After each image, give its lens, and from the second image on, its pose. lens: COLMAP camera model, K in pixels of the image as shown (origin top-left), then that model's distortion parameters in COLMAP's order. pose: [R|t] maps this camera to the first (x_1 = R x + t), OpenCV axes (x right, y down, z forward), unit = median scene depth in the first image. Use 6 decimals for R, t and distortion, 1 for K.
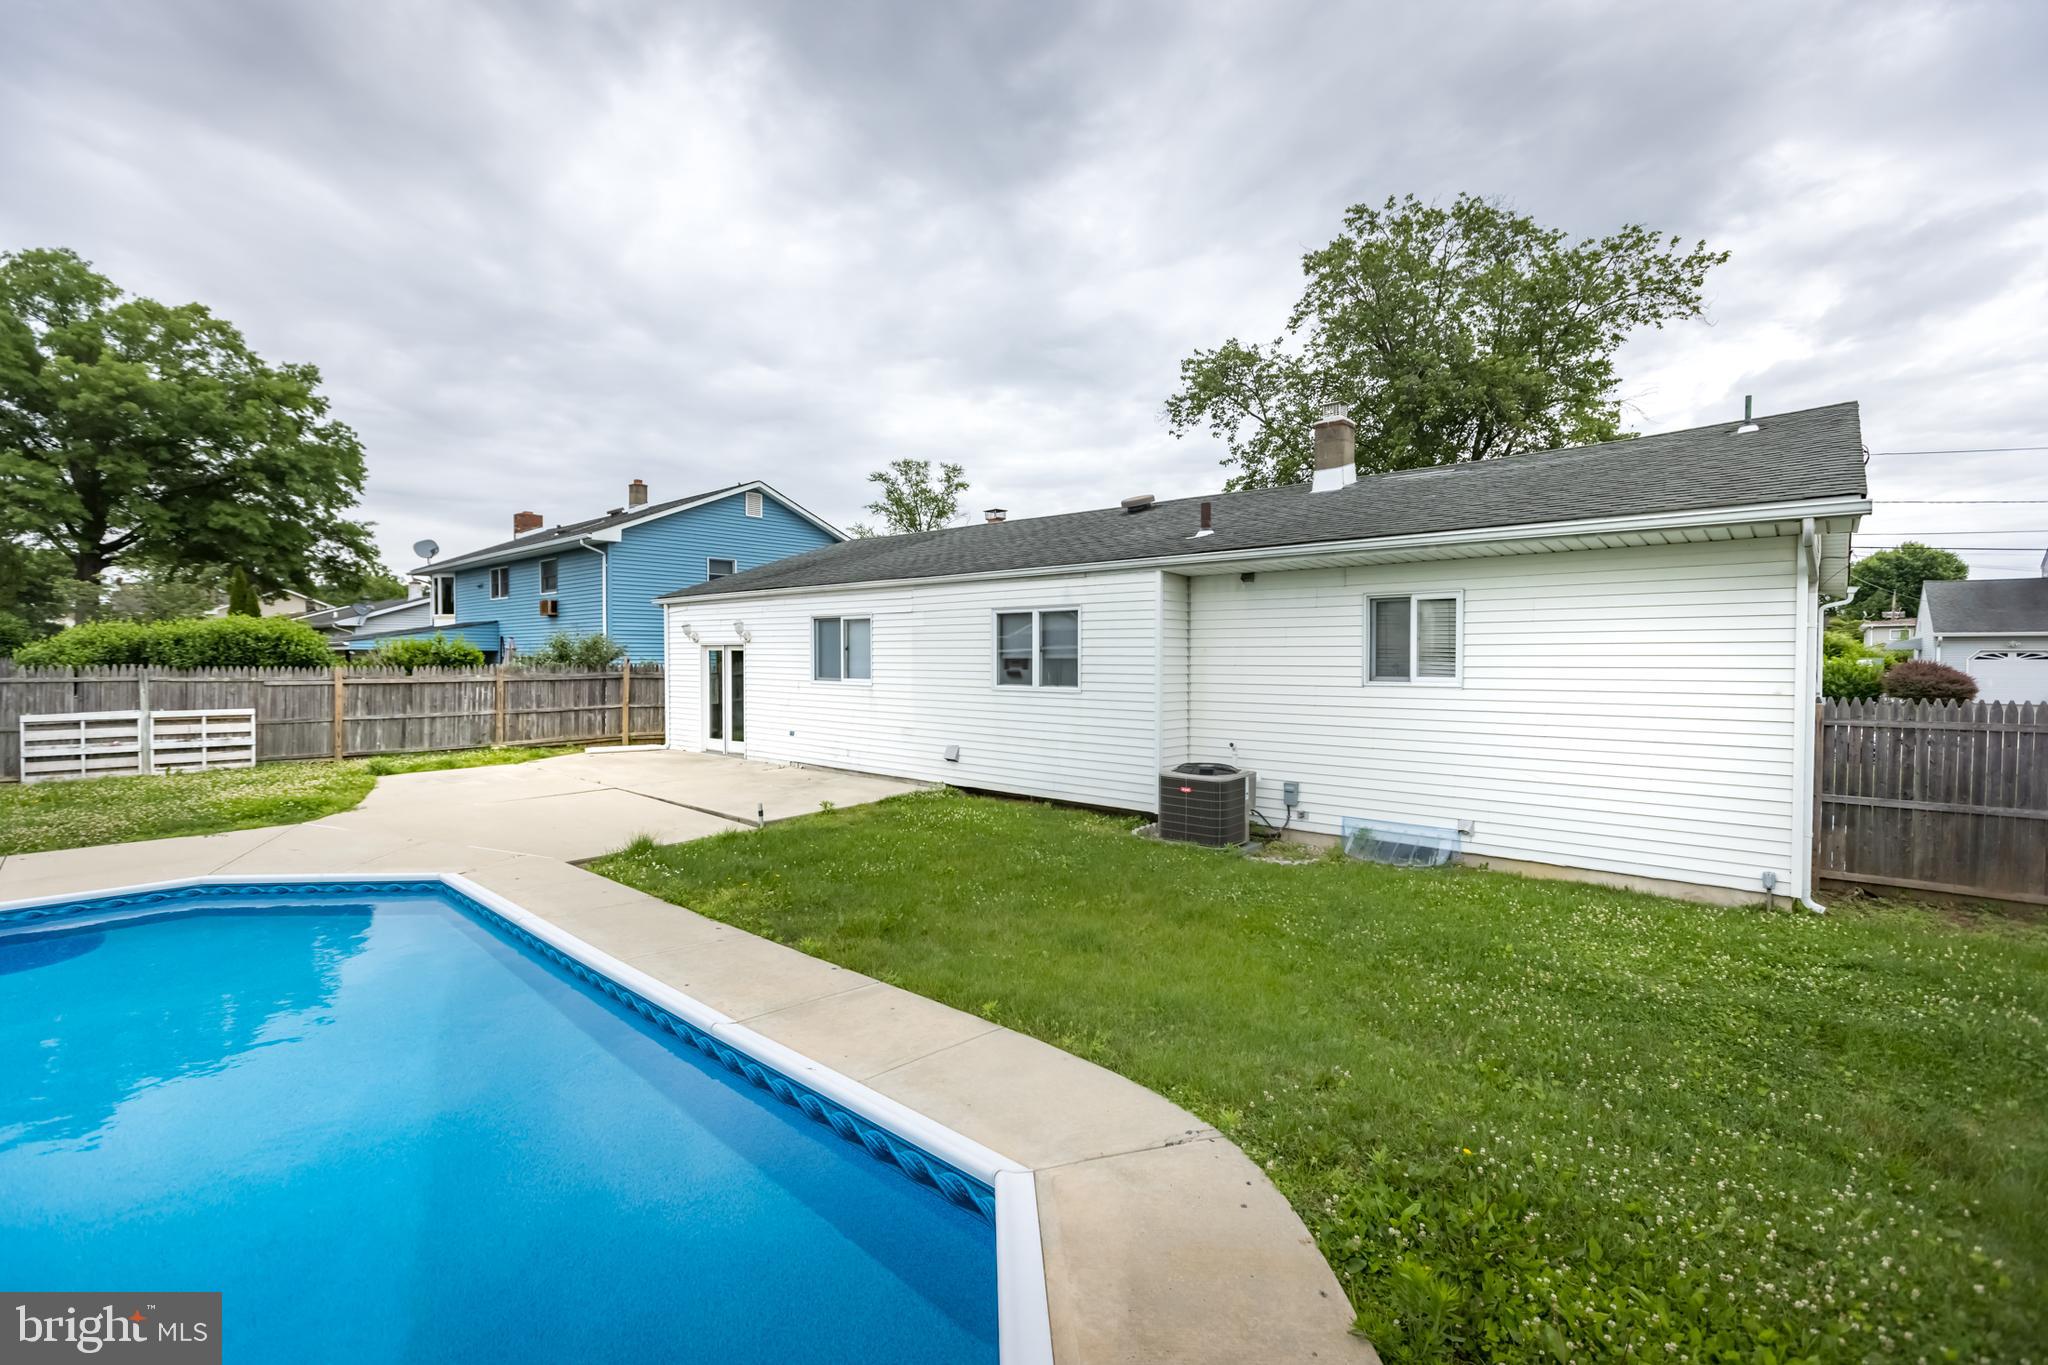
lens RADIAL K [[910.3, 0, 1027.7], [0, 910.3, 665.3], [0, 0, 1]] dist [0.004843, -0.002358]
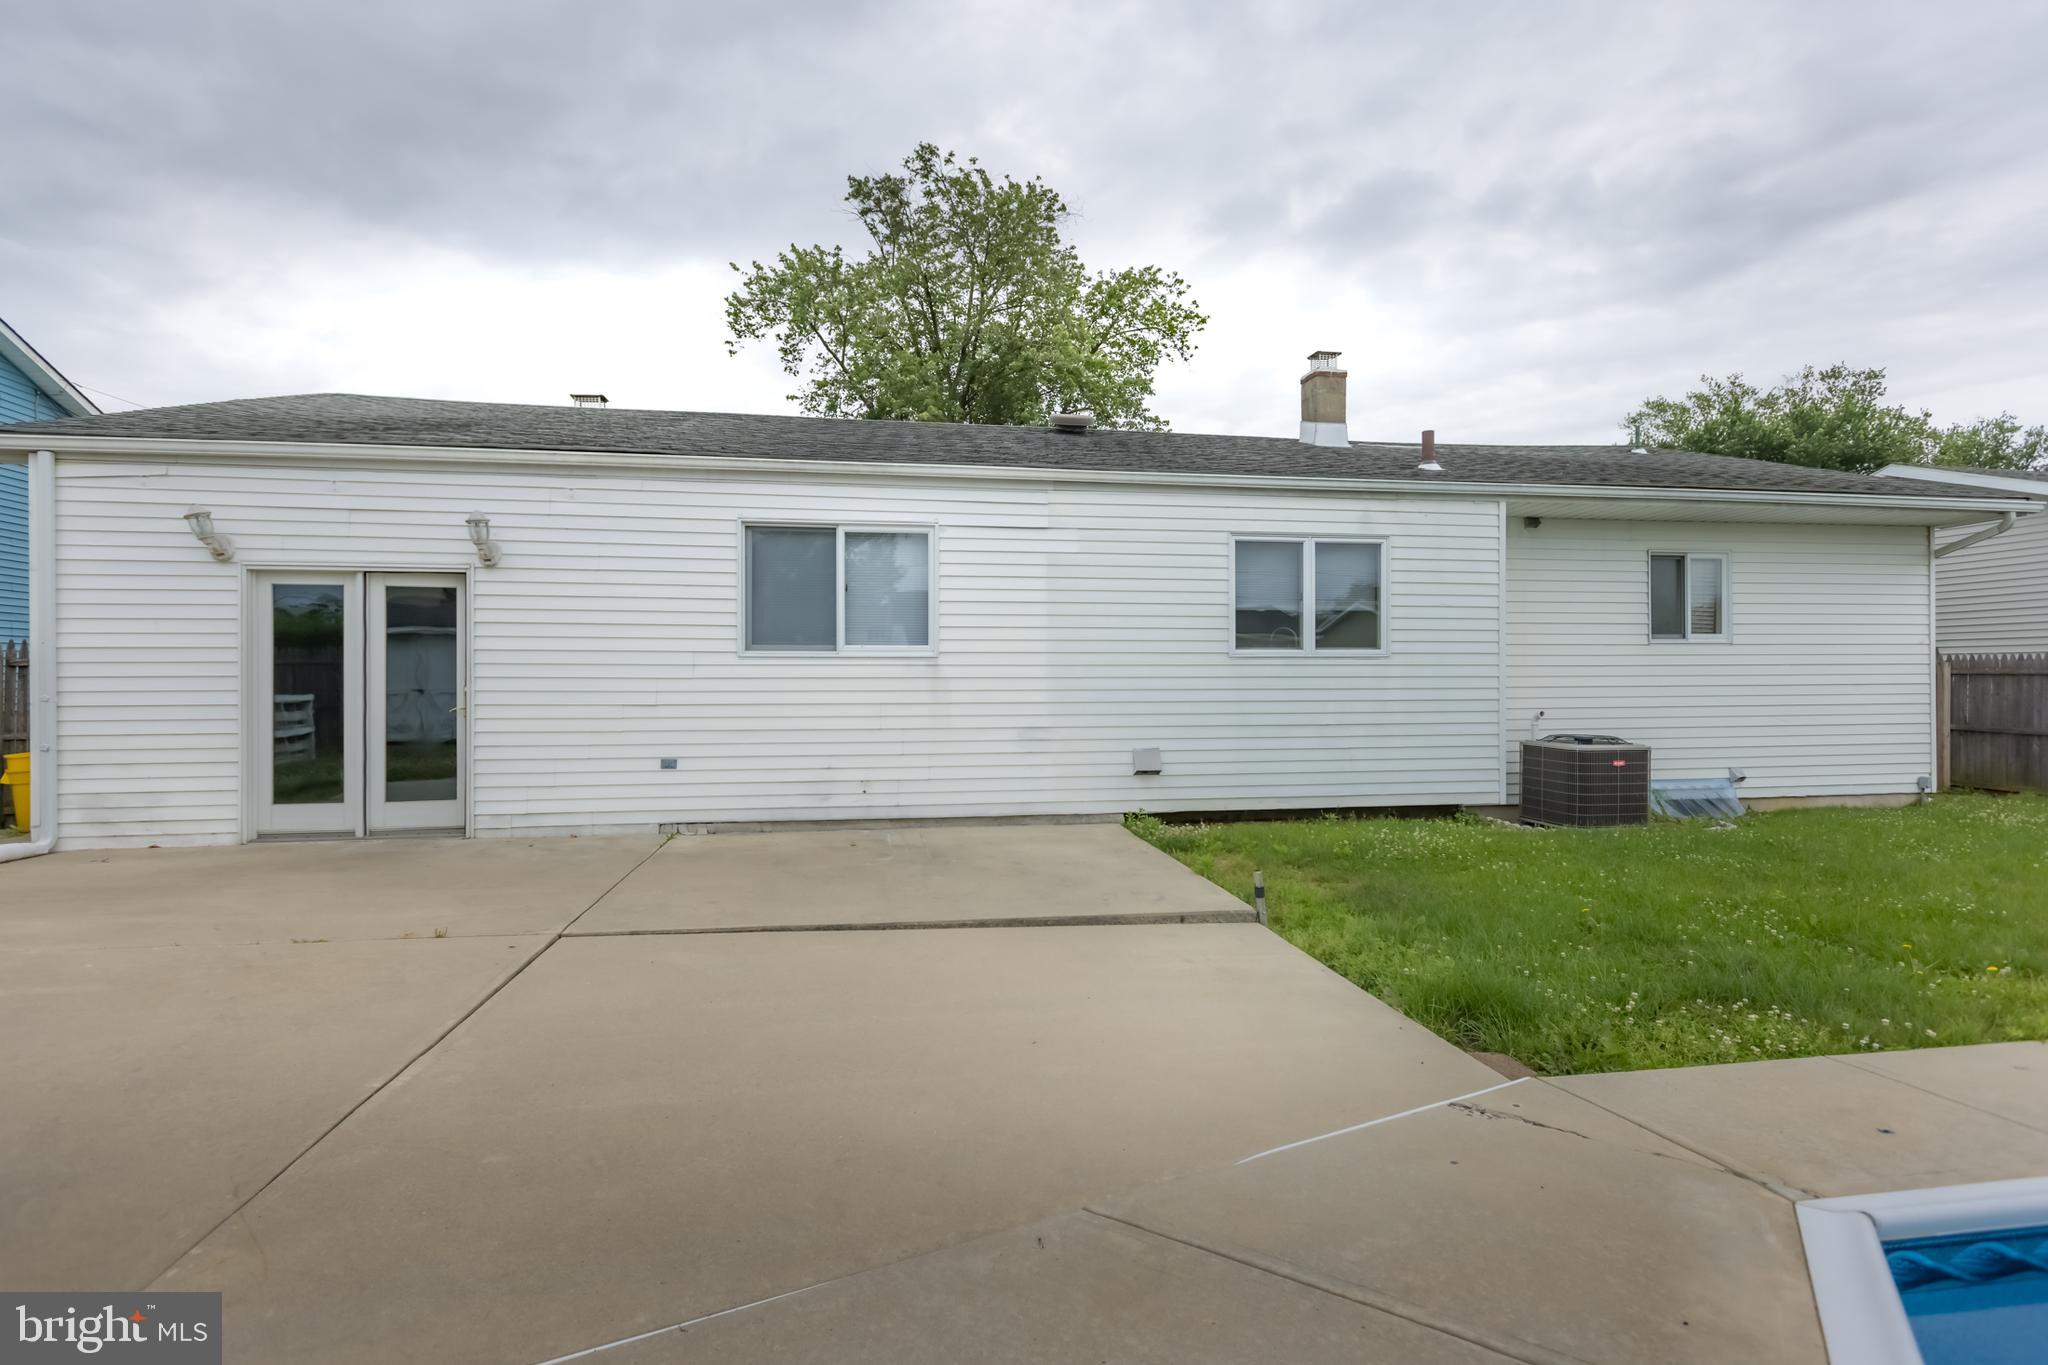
lens RADIAL K [[992.5, 0, 1014.7], [0, 992.5, 682.6], [0, 0, 1]] dist [0.001861, 0.001309]
pose [[0.624122, -0.009276, 0.781272, -0.613387], [0.011970, 0.999926, 0.002310, 0.036953], [-0.781235, 0.007910, 0.624187, 0.598333]]
